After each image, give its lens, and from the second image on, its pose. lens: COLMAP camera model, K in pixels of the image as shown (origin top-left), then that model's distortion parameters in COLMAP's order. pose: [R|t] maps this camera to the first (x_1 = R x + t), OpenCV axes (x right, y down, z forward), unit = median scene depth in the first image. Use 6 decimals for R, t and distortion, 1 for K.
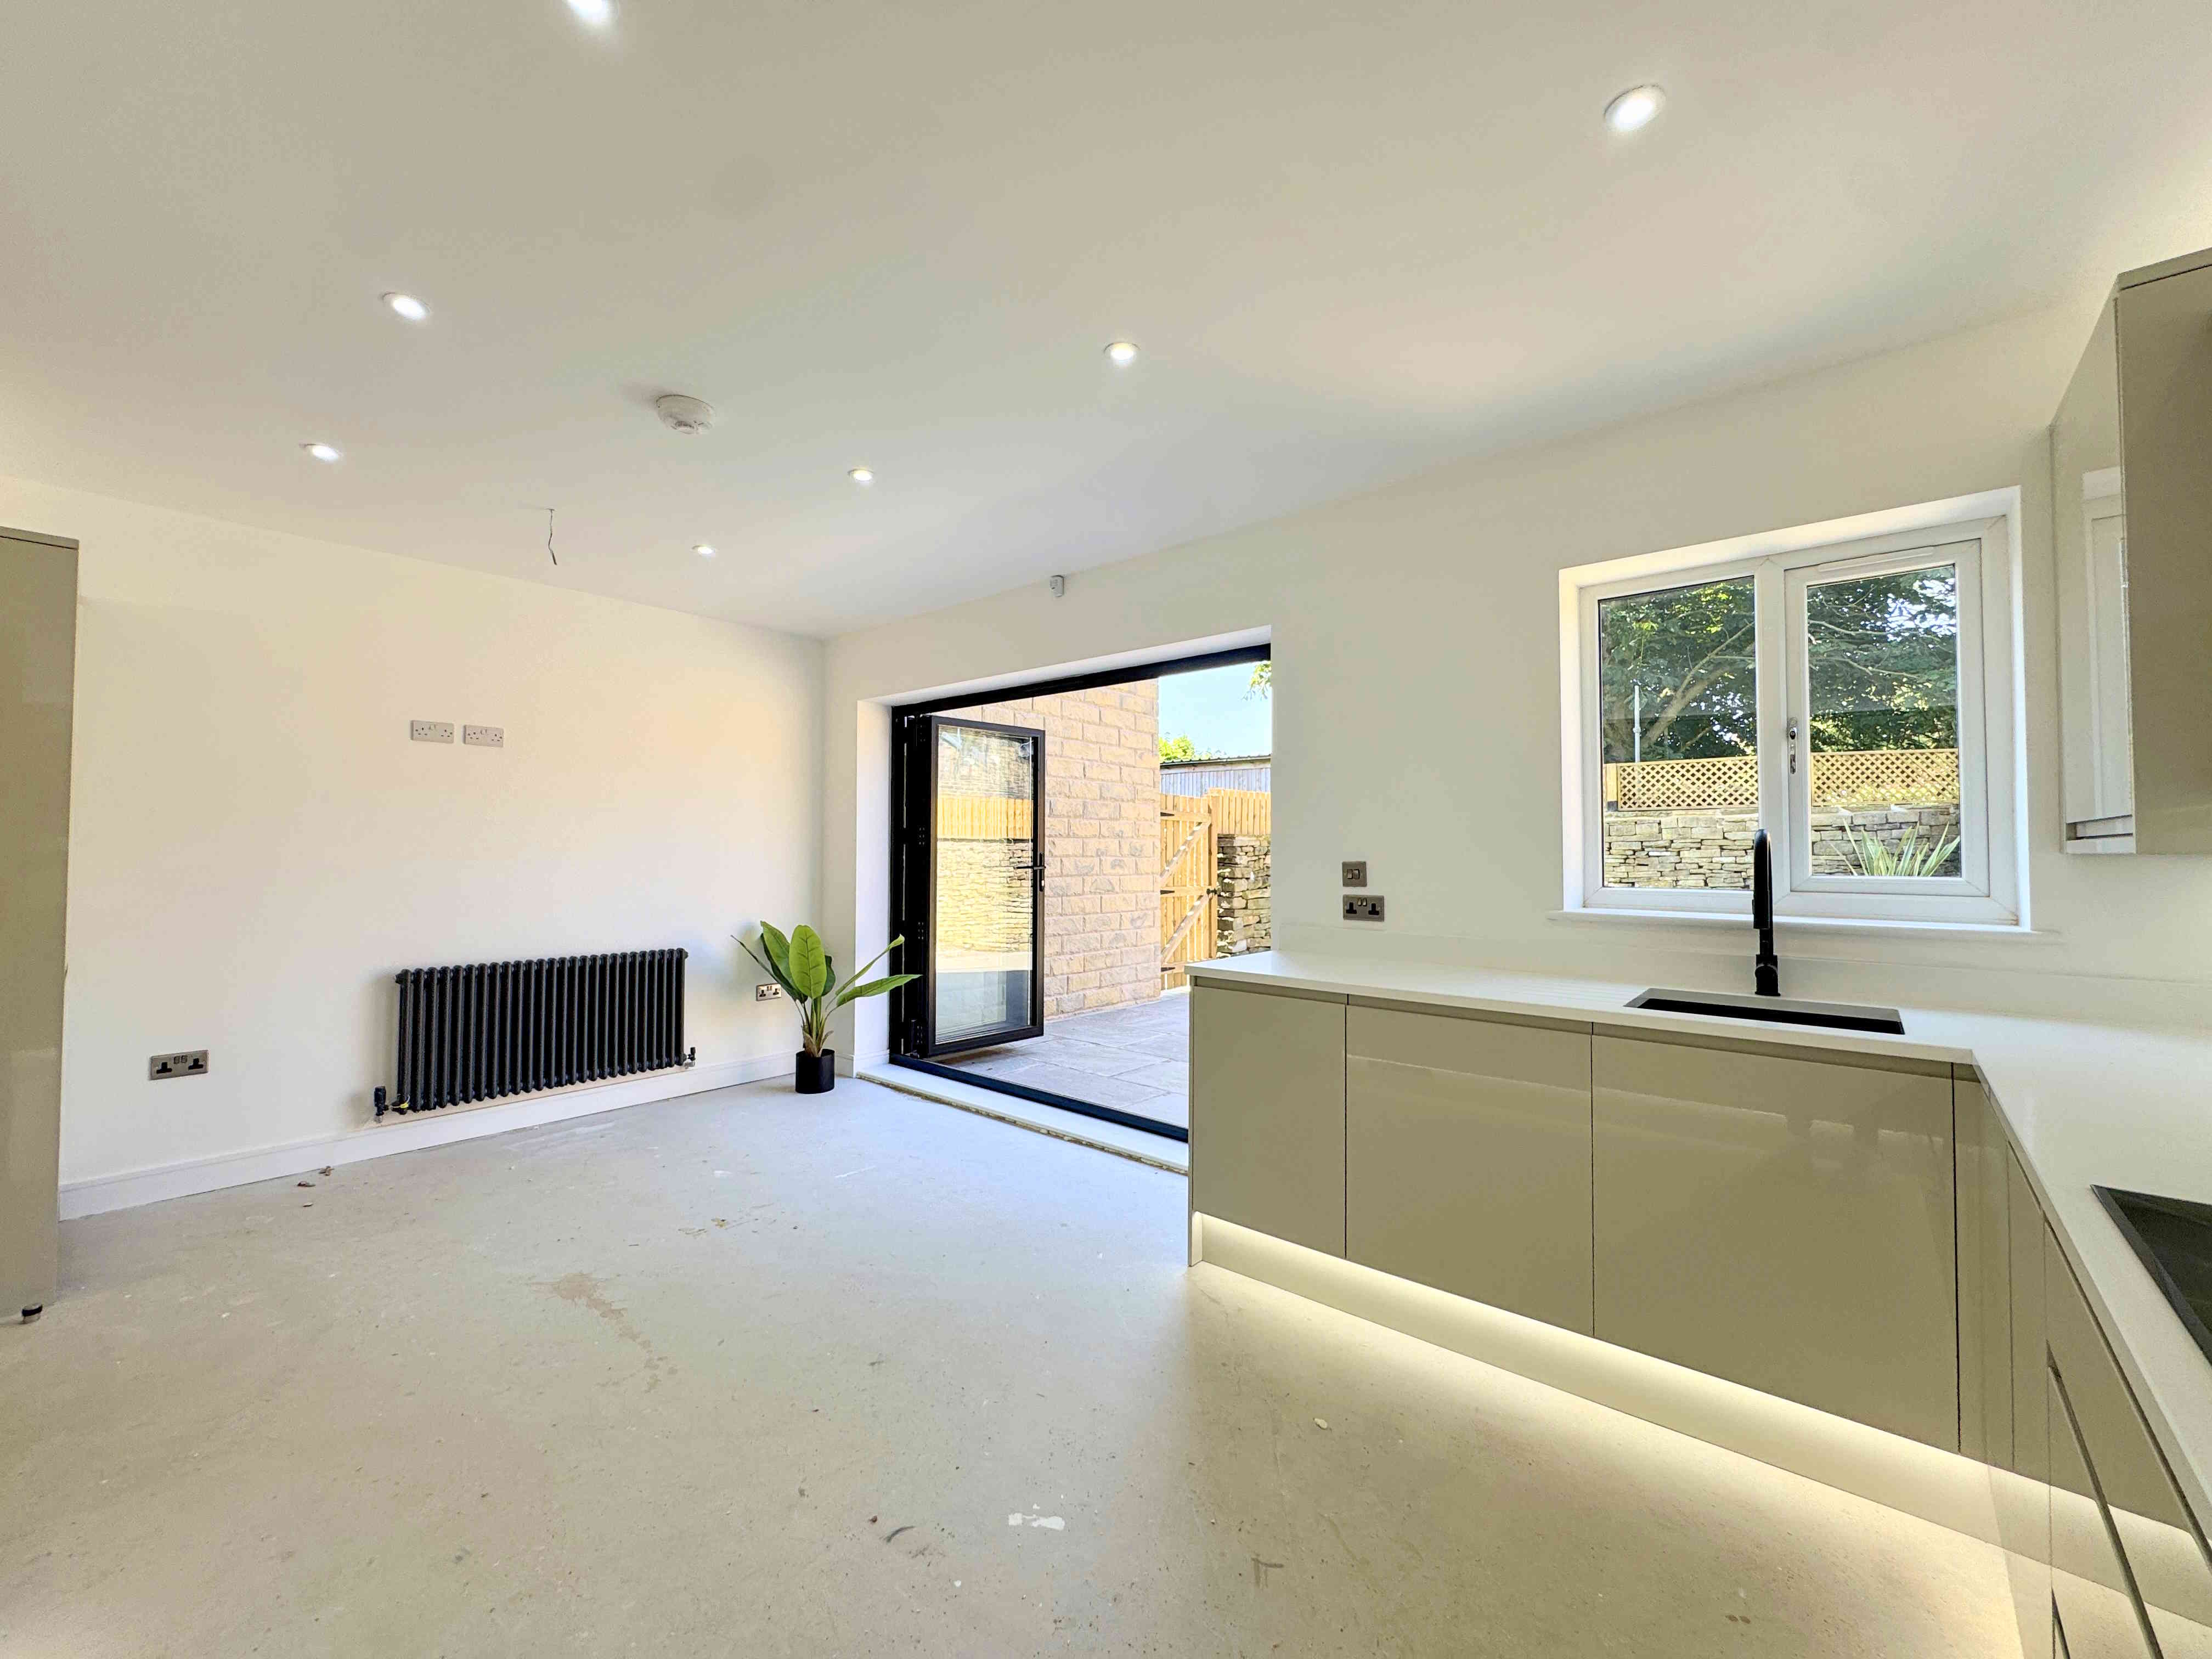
lens RADIAL K [[883.4, 0, 1104.2], [0, 883.4, 828.8], [0, 0, 1]] dist [-0.003878, 0.000698]
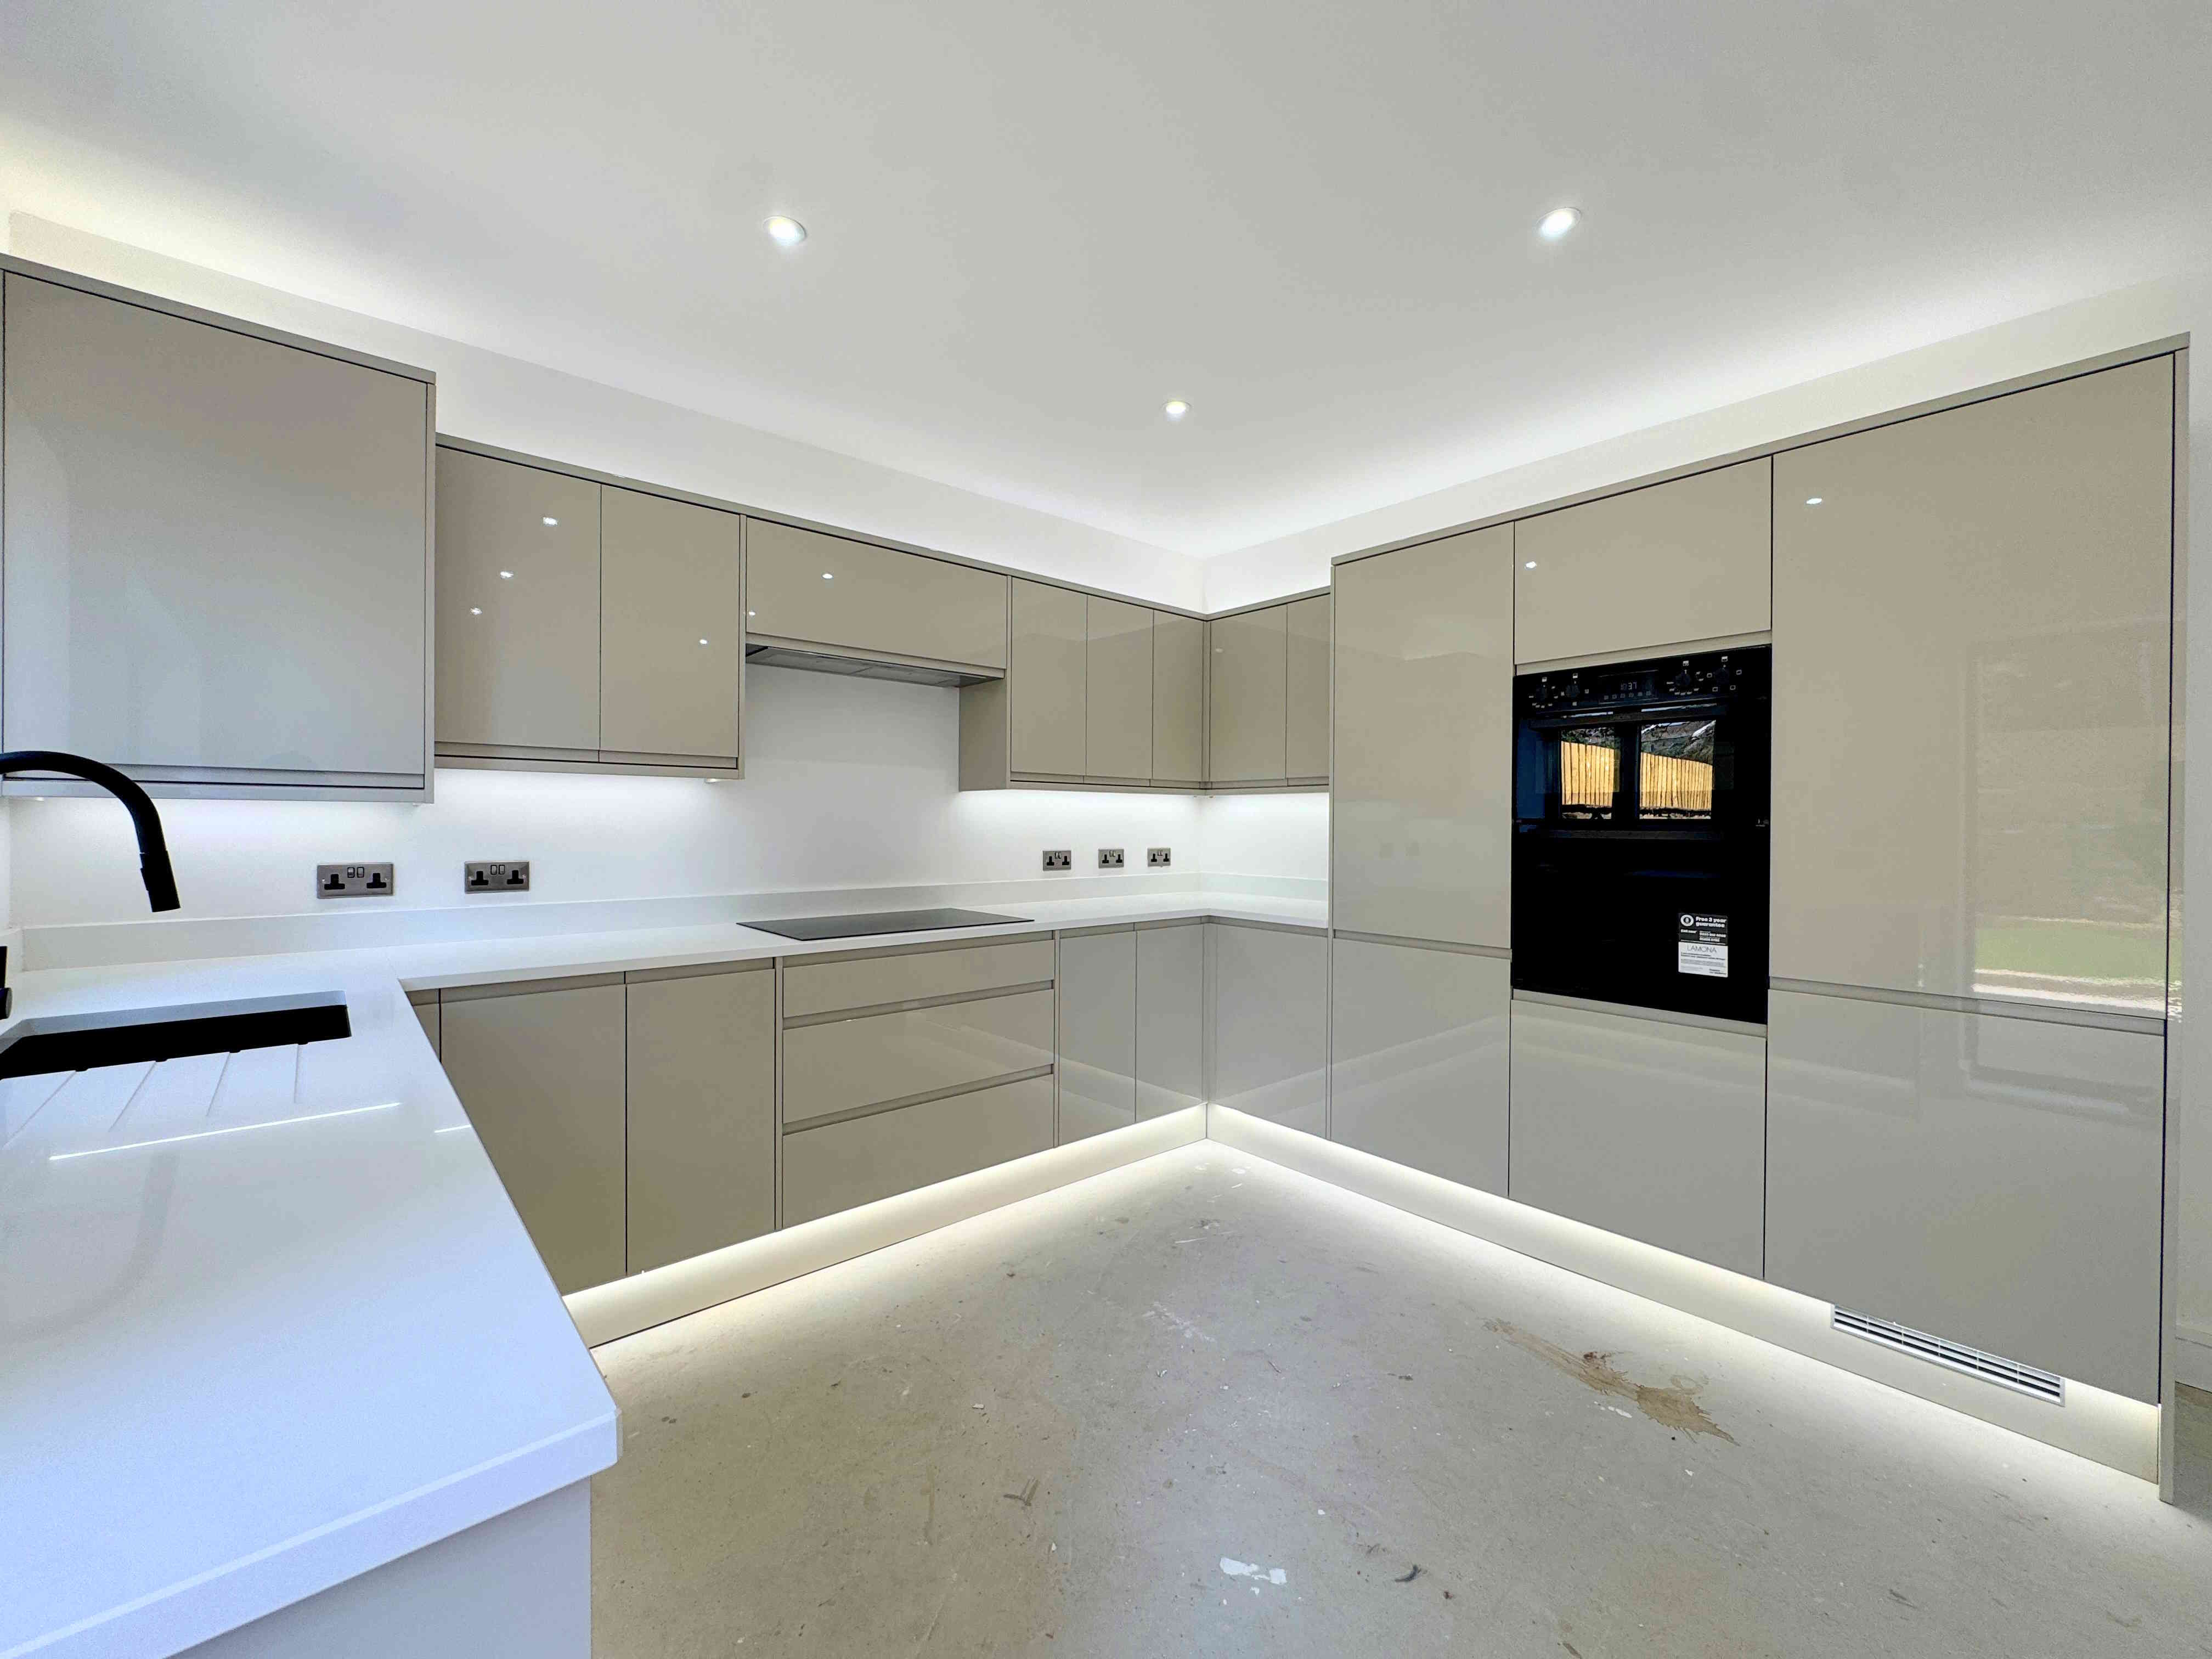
lens RADIAL K [[883.4, 0, 1104.1], [0, 883.4, 828.4], [0, 0, 1]] dist [-0.003878, 0.000698]
pose [[-0.990275, -0.009281, 0.138812, -0.019103], [-0.012057, 0.999743, -0.019173, 0.029560], [-0.138598, -0.020660, -0.990133, 0.802386]]
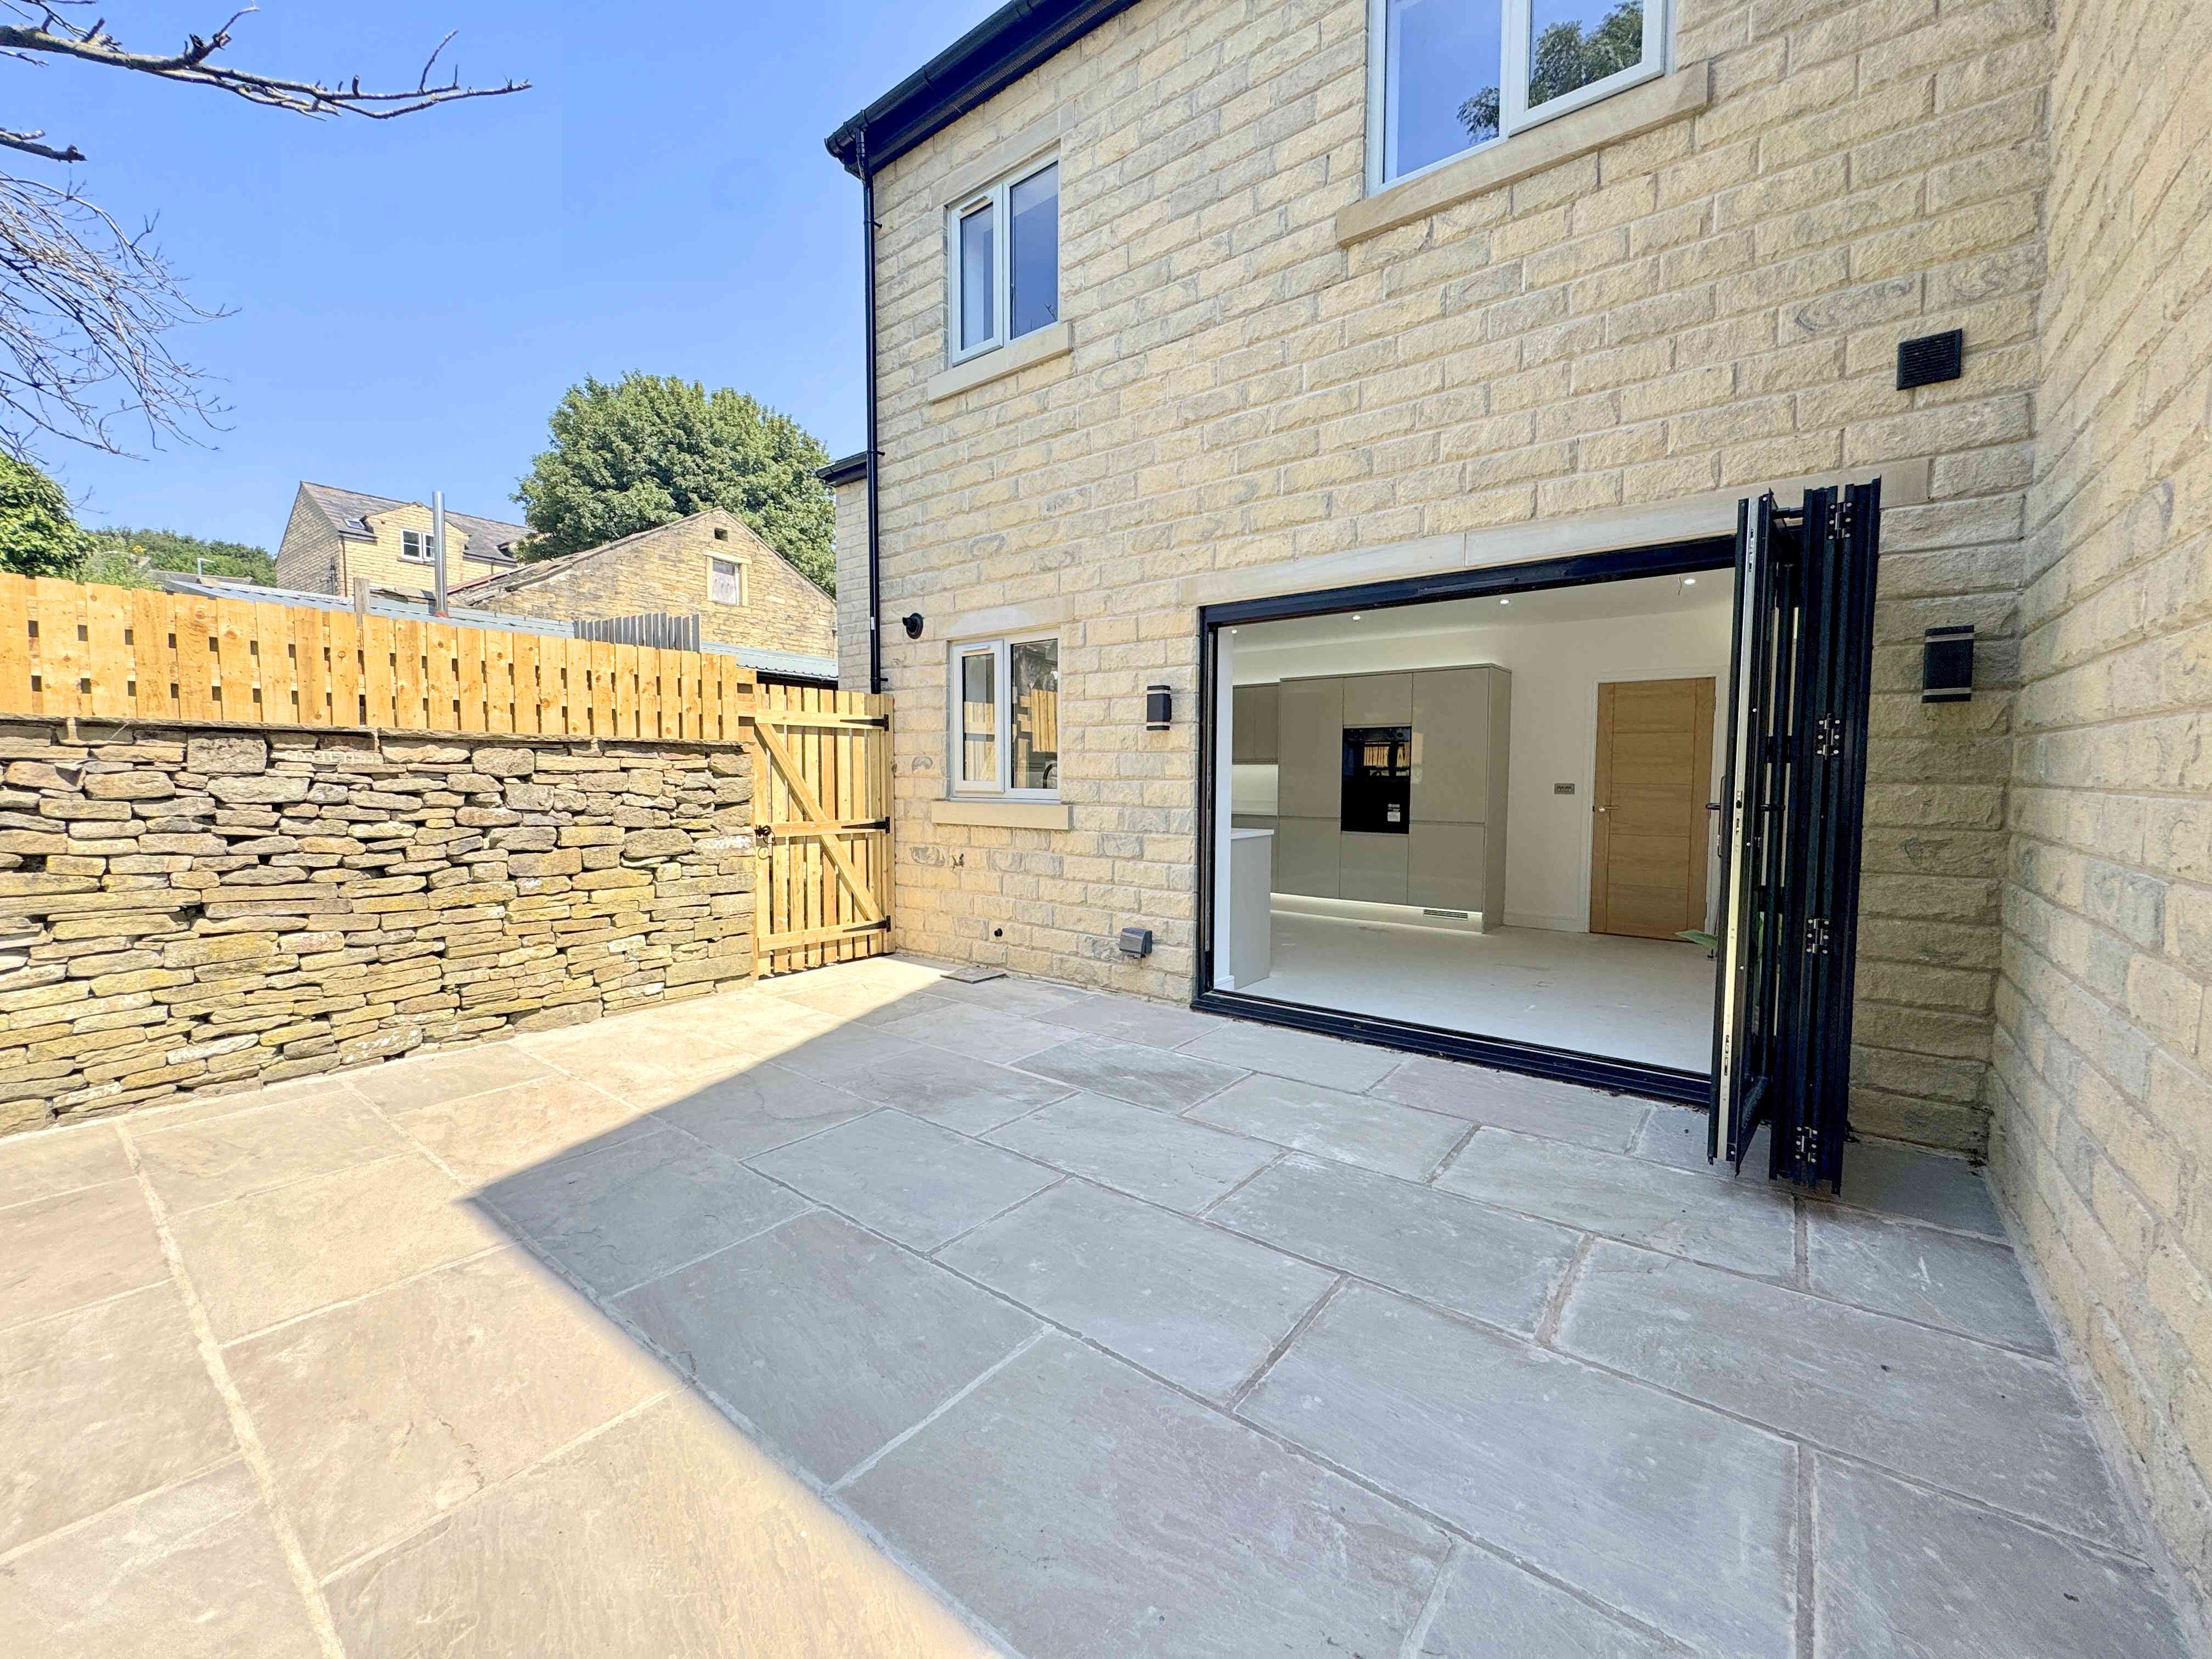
lens RADIAL K [[883.4, 0, 1103.4], [0, 883.4, 827.3], [0, 0, 1]] dist [-0.003878, 0.000698]
pose [[-0.999010, -0.005035, -0.044197, 0.387369], [-0.006540, 0.999401, 0.033978, 0.058044], [0.043999, 0.034234, -0.998445, 2.053739]]
